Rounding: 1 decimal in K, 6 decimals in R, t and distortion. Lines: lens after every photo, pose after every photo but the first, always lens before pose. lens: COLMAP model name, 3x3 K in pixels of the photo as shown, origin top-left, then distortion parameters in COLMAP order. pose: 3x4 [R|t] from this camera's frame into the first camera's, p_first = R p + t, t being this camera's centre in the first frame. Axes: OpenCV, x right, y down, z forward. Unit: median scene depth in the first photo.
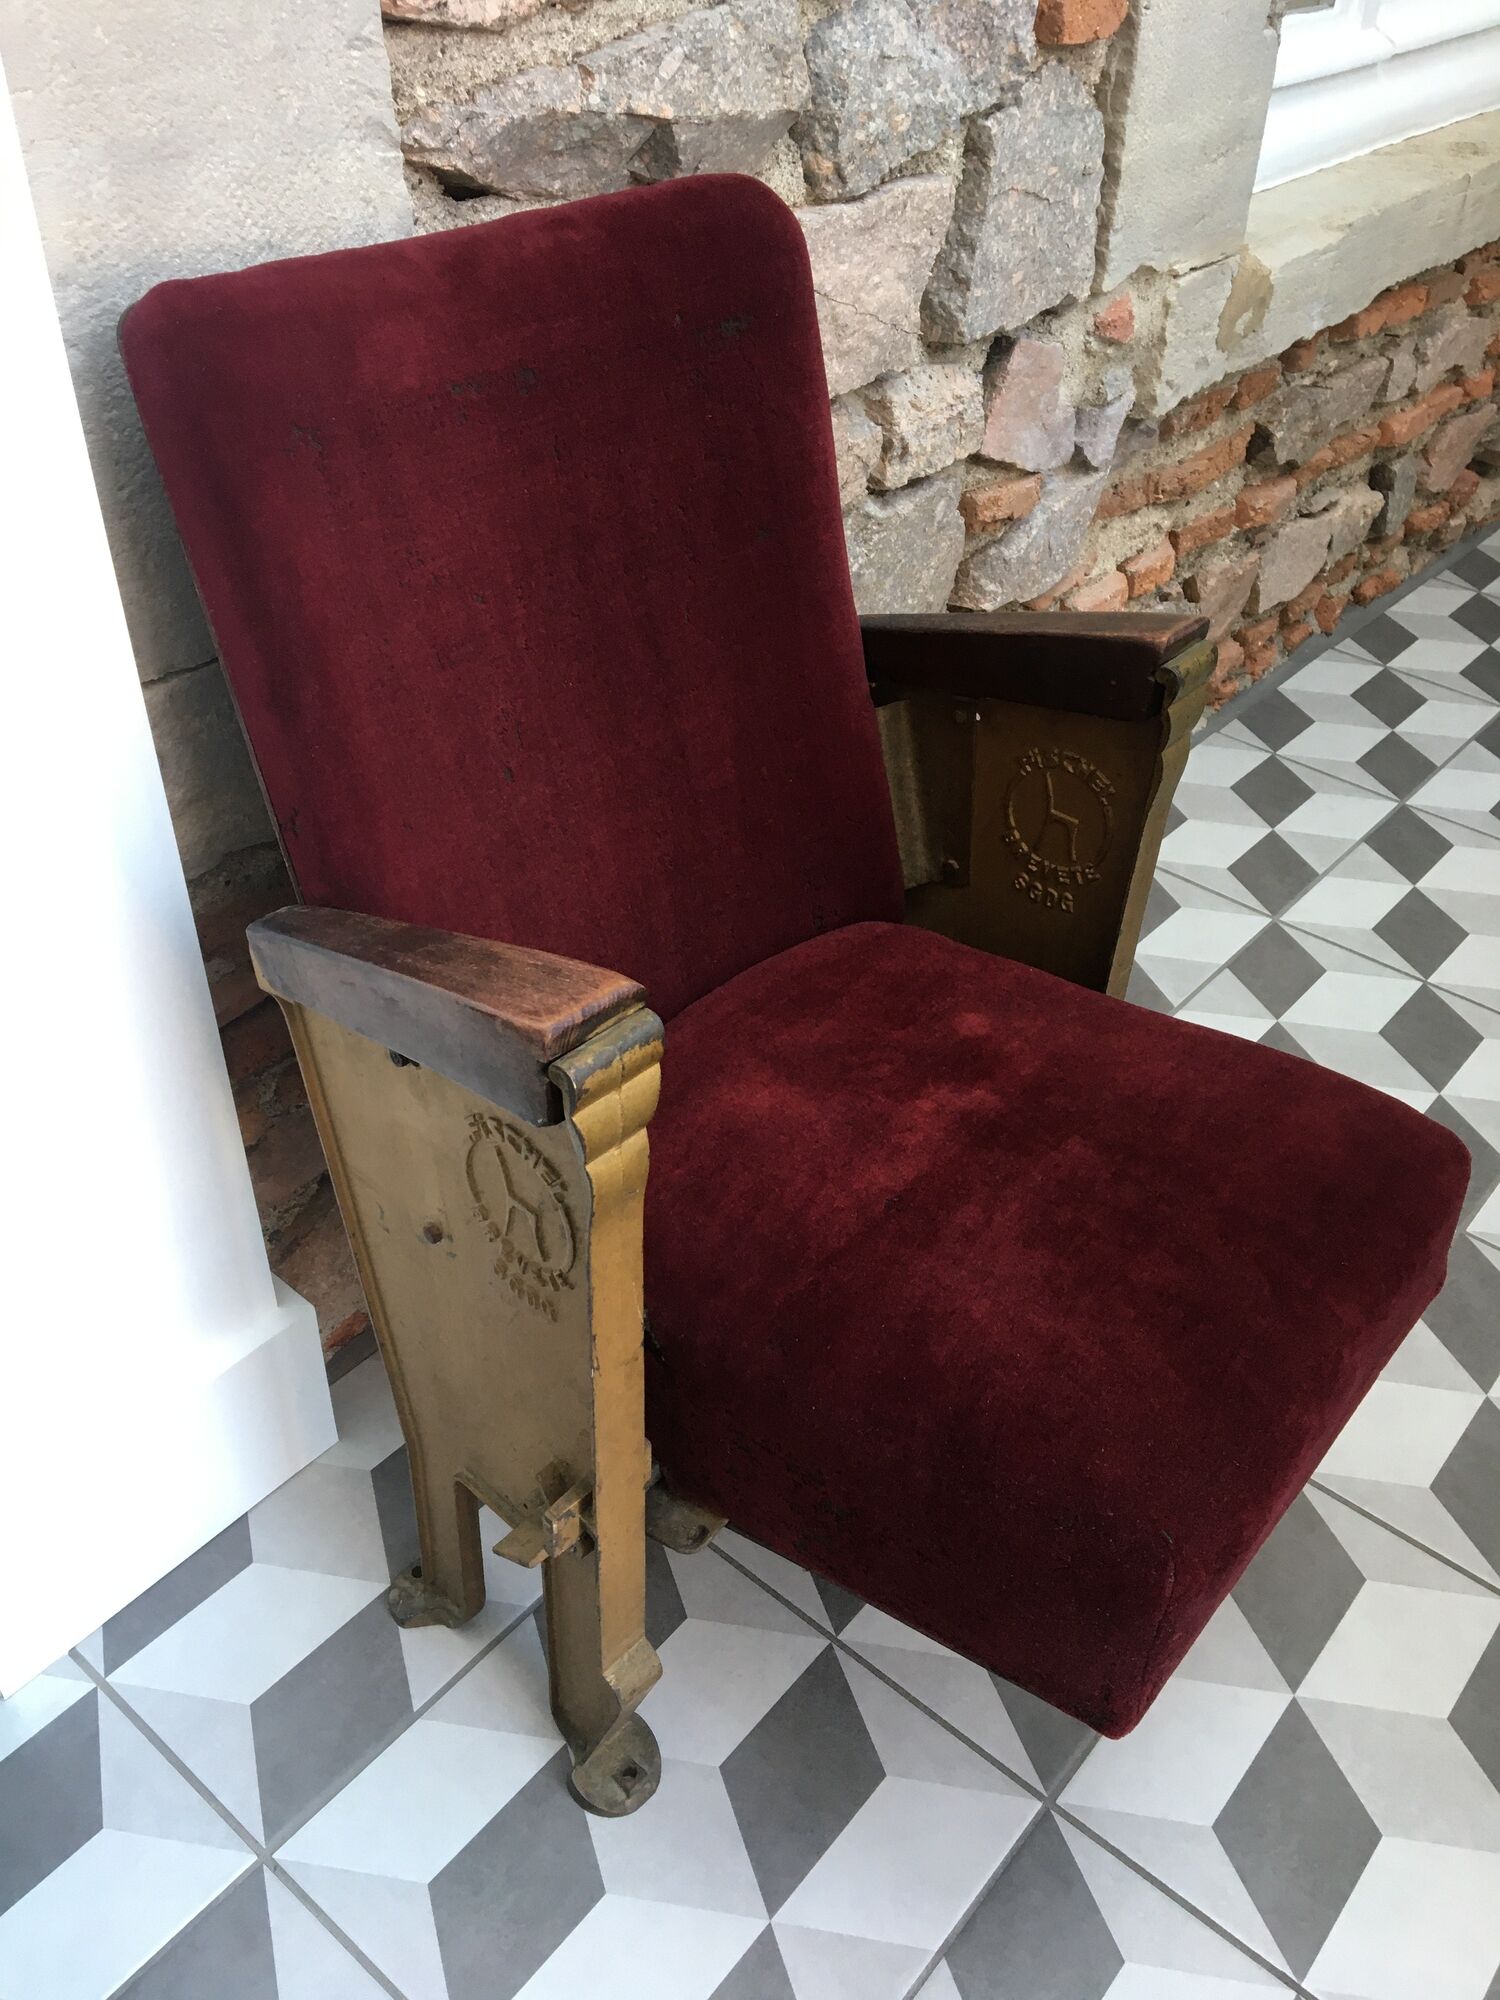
lens RADIAL K [[1701.9, 0, 750.0], [0, 1701.9, 1000.0], [0, 0, 1]] dist [0.051828, -0.060651]
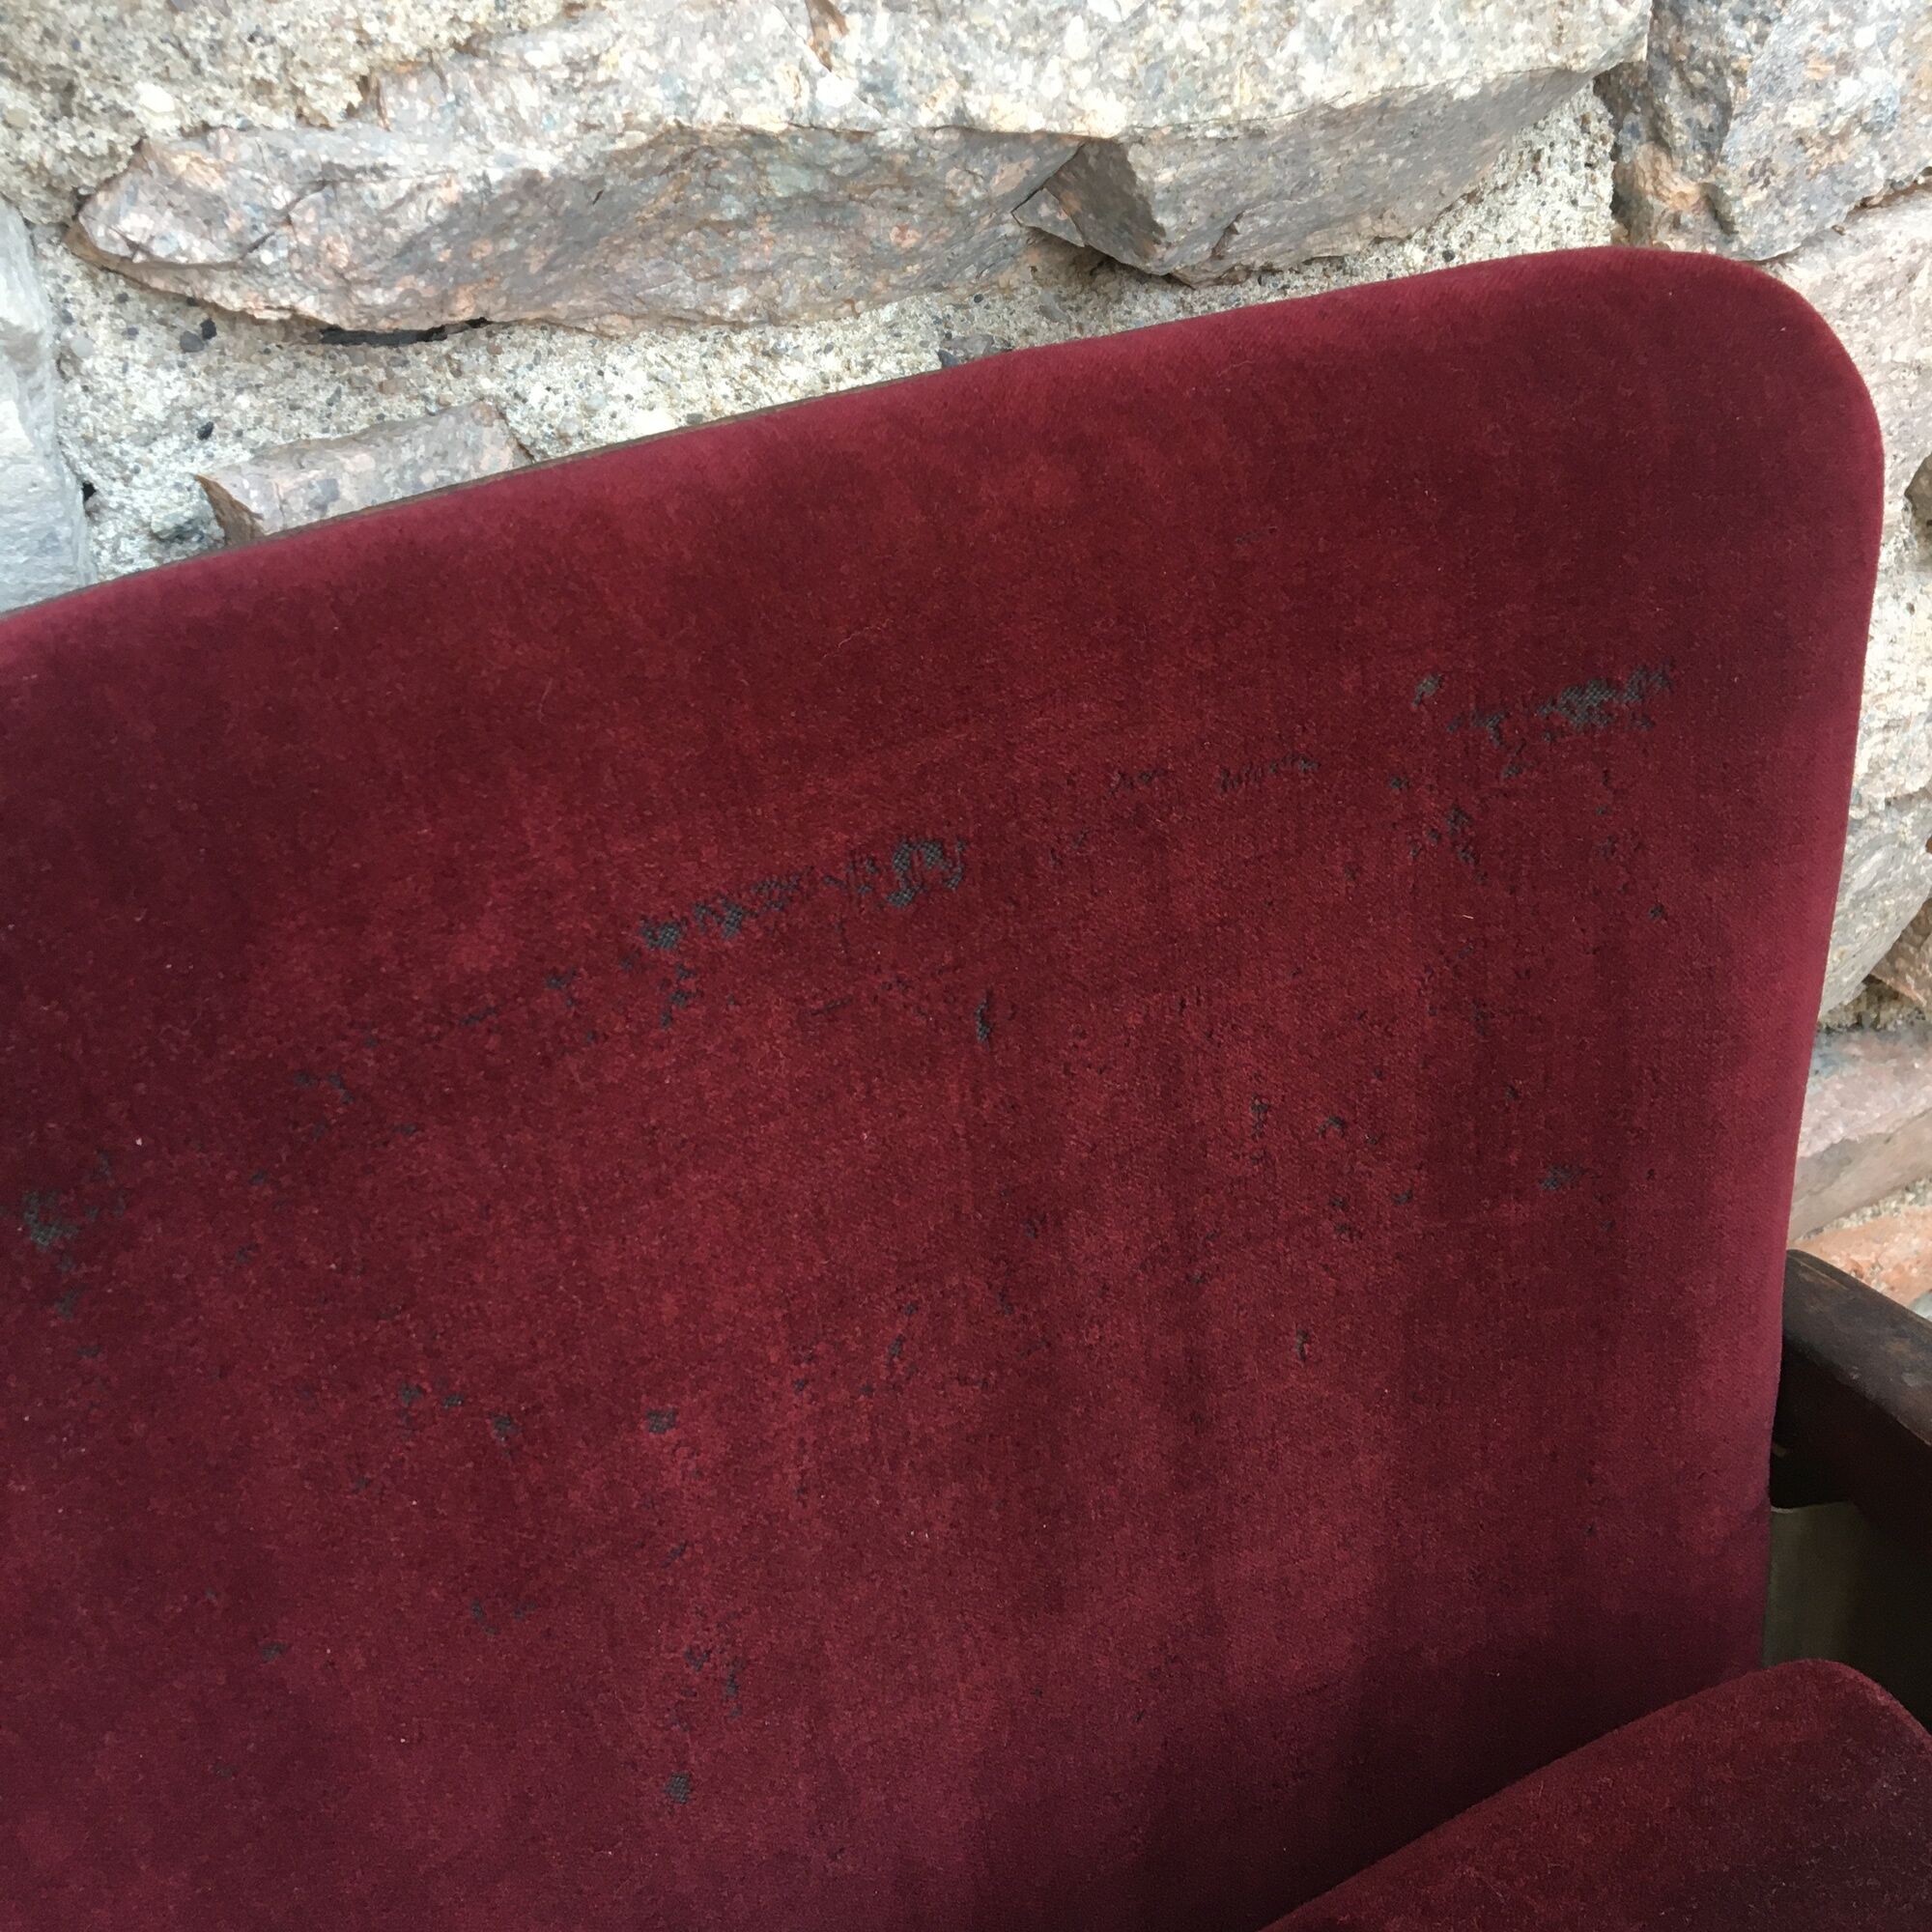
lens RADIAL K [[2181.6, 0, 966.0], [0, 2181.6, 966.0], [0, 0, 1]] dist [0.084155, -0.130546]
pose [[0.930173, 0.248578, -0.270160, 0.057827], [-0.216676, 0.965773, 0.142594, -0.298924], [0.296359, -0.074100, 0.952198, 0.419461]]
